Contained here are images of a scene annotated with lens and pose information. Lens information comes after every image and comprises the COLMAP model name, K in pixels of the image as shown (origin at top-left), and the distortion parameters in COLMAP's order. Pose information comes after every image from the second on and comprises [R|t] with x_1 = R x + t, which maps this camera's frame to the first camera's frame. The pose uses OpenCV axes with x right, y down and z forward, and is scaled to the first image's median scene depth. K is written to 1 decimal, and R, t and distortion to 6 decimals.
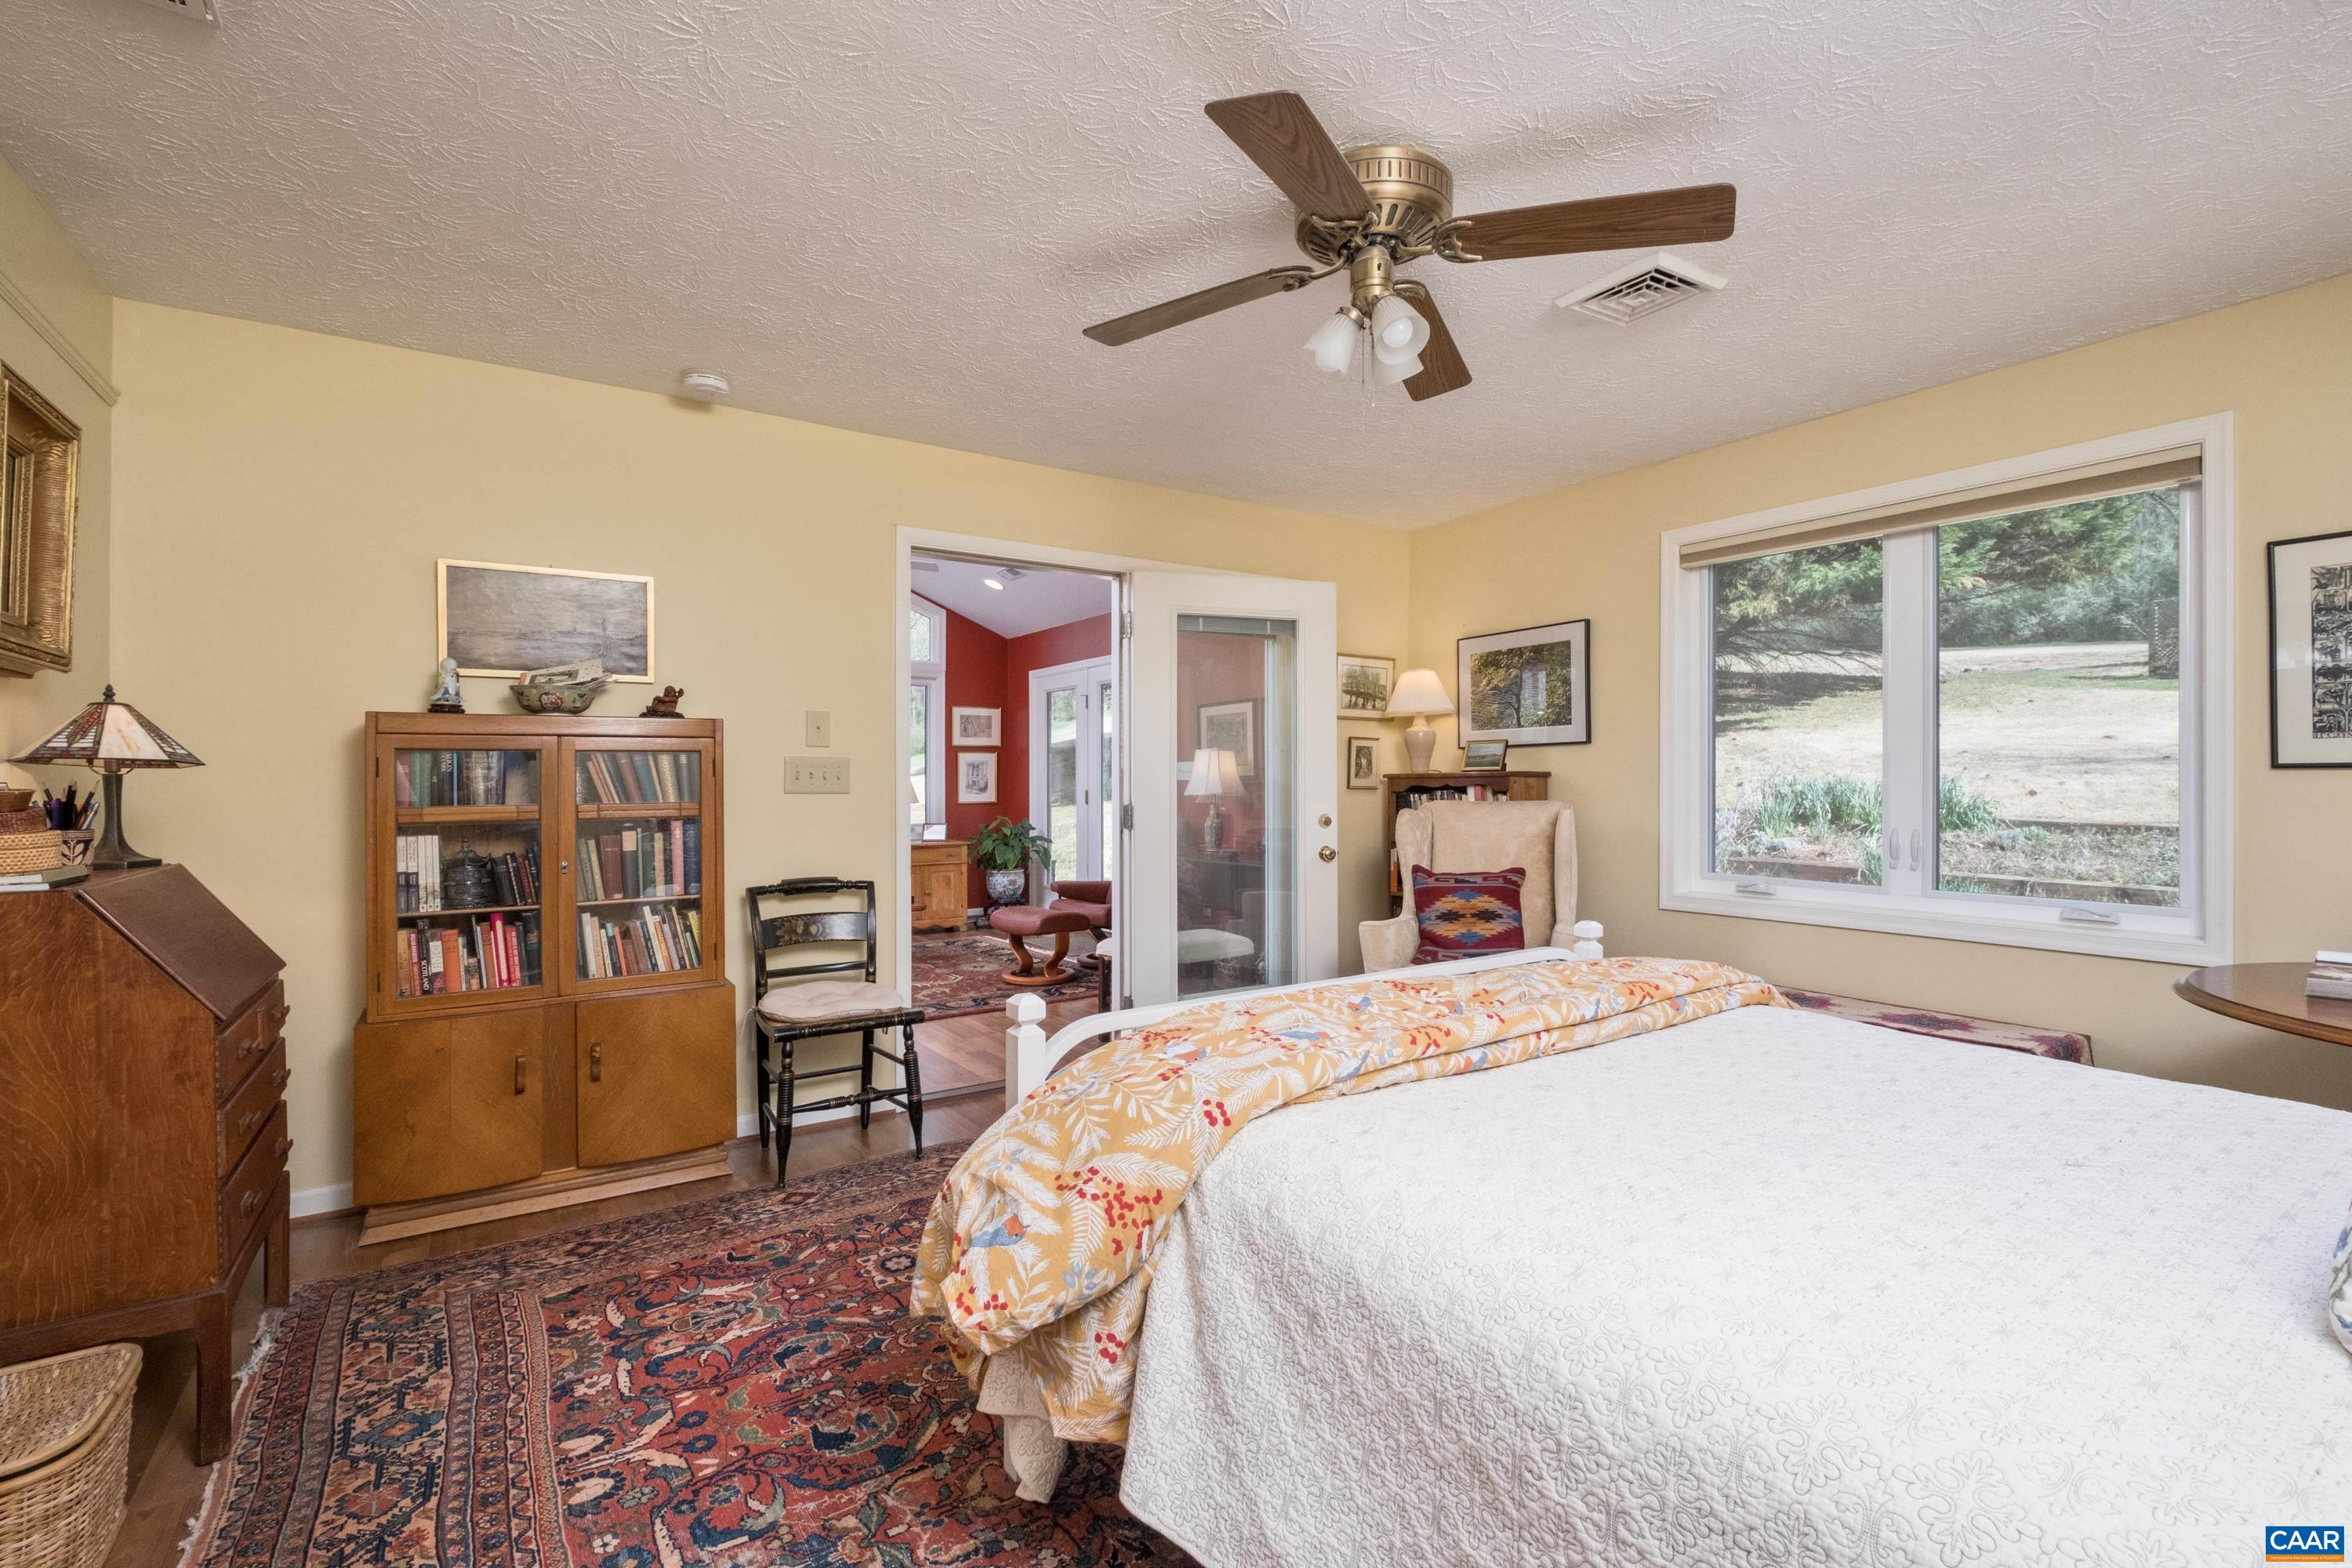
lens RADIAL K [[1045.0, 0, 1177.5], [0, 1045.0, 758.0], [0, 0, 1]] dist [0.002053, -0.000036]
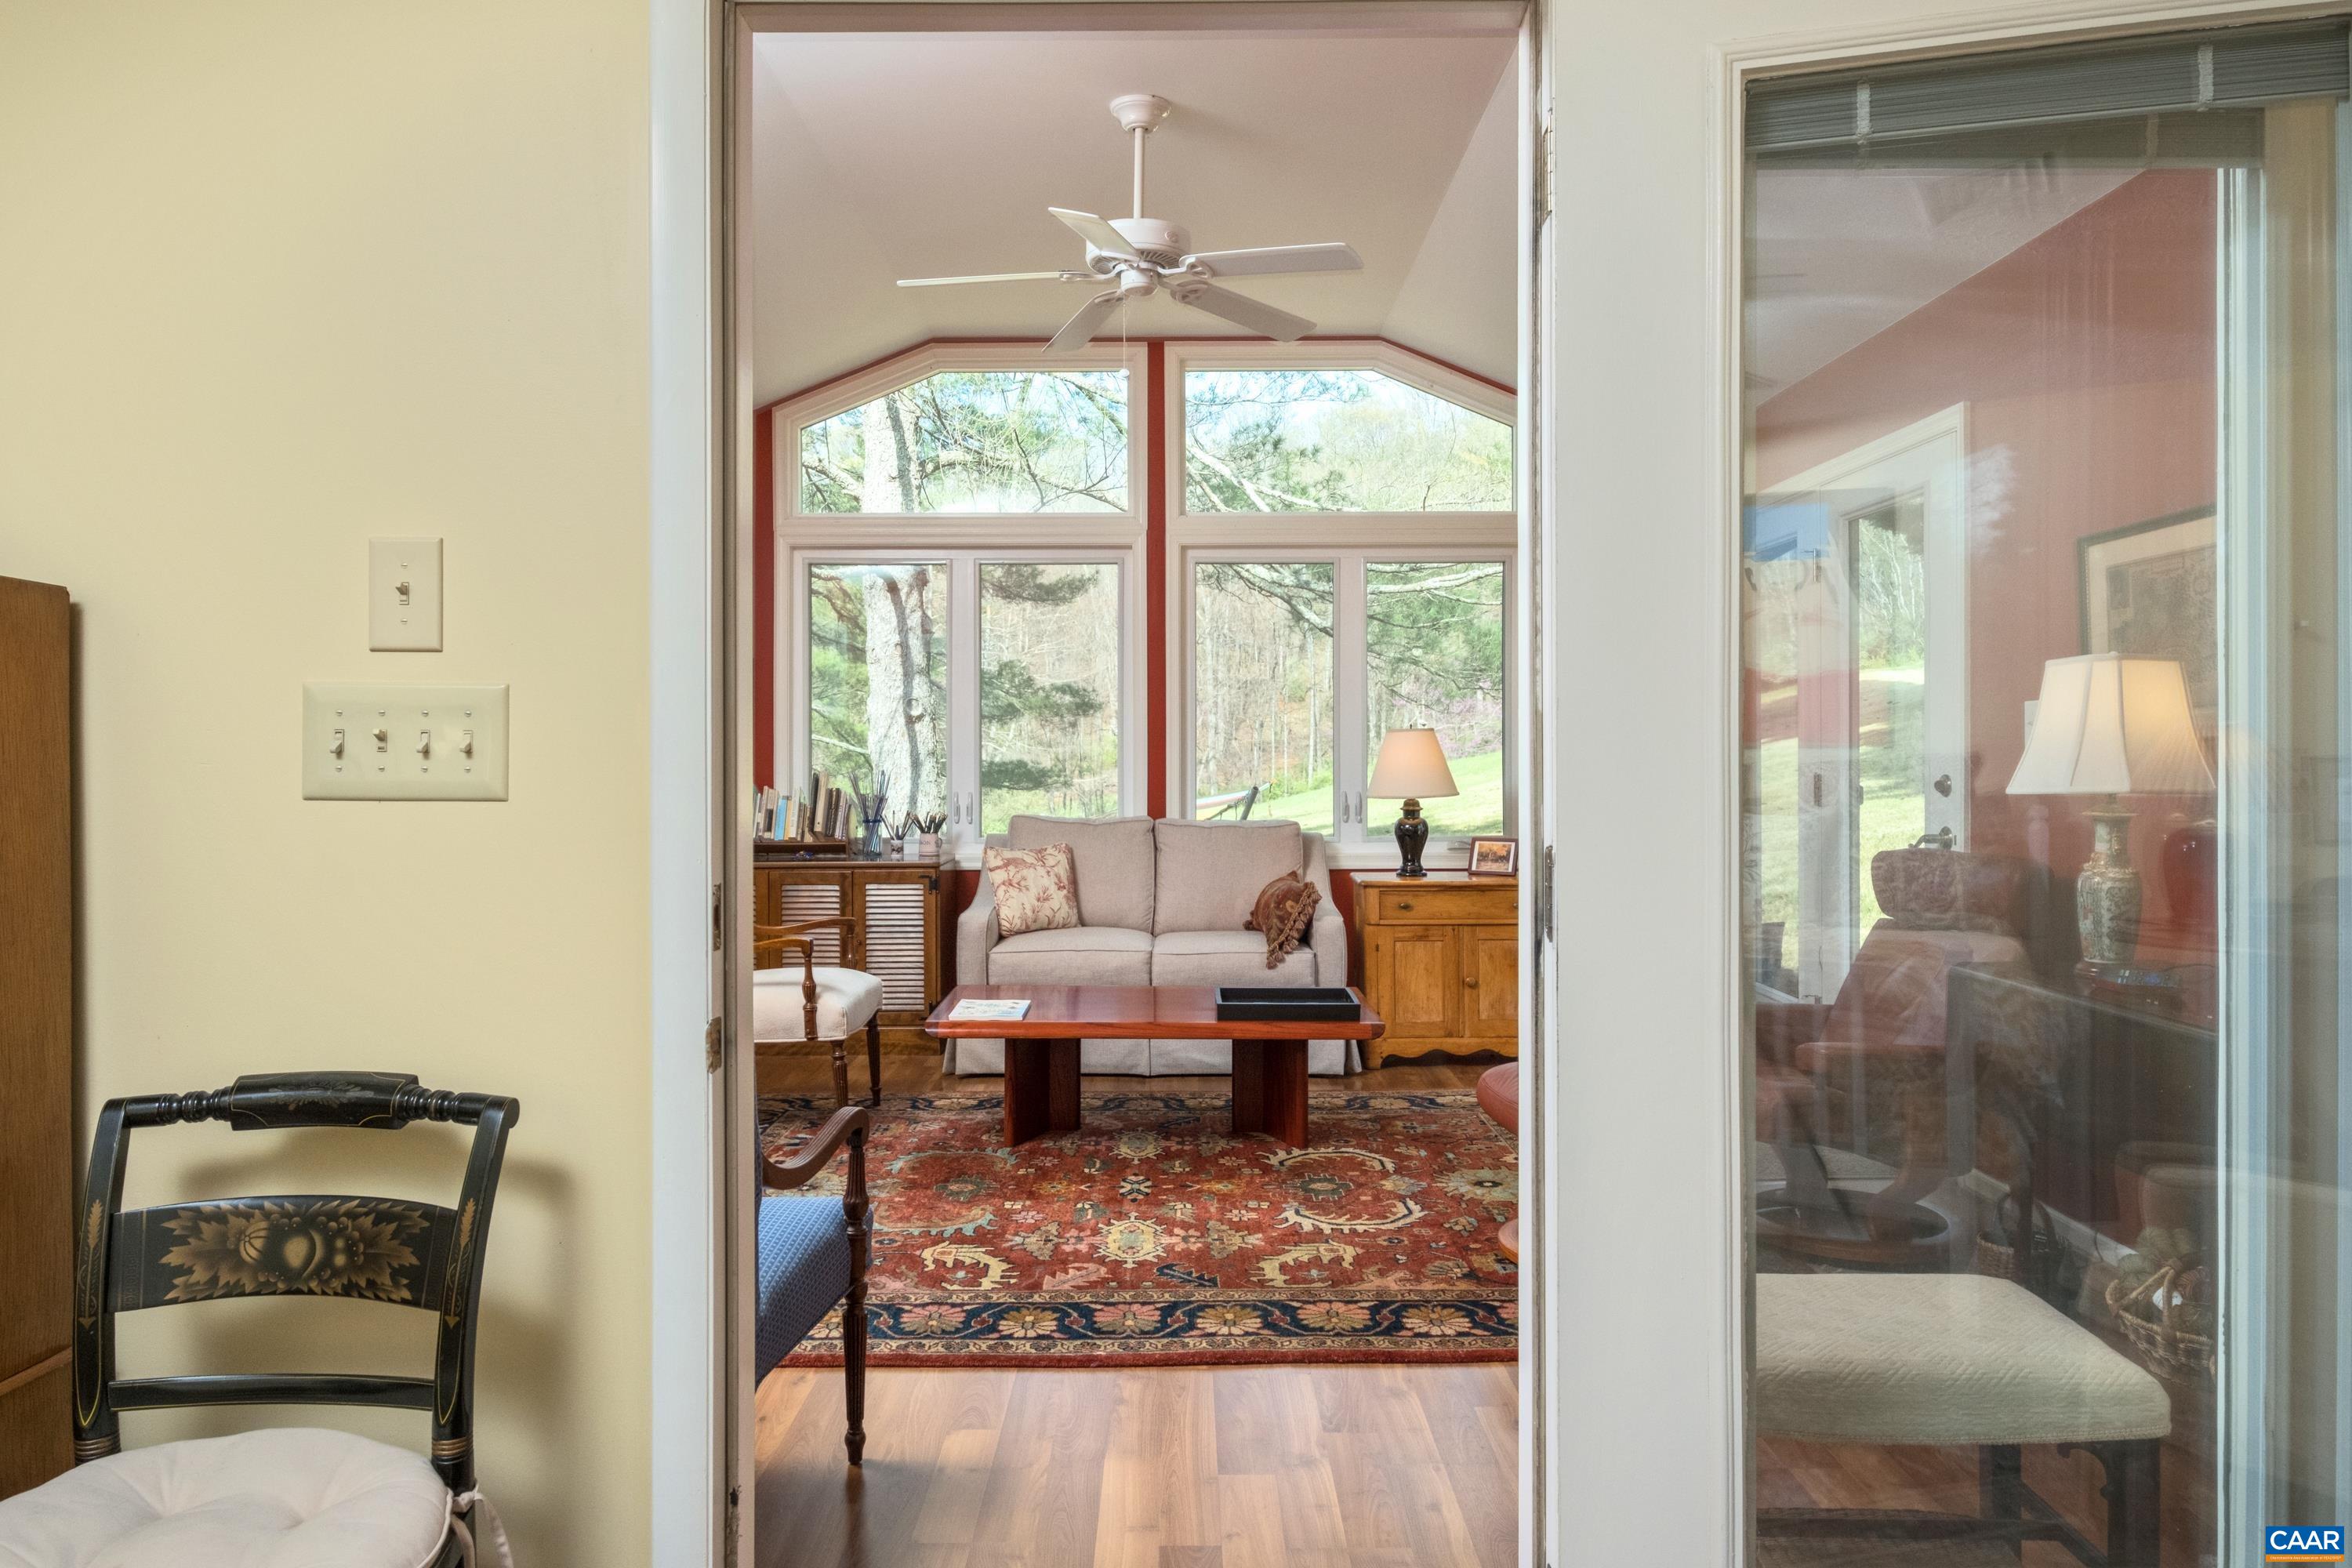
lens RADIAL K [[1555.5, 0, 1176.0], [0, 1555.5, 784.0], [0, 0, 1]] dist [0.002912, 0.000382]
pose [[0.831987, 0.012986, -0.554643, 0.045224], [0.012146, 0.999060, 0.041611, 0.005120], [0.554662, -0.041356, 0.831047, 0.307049]]
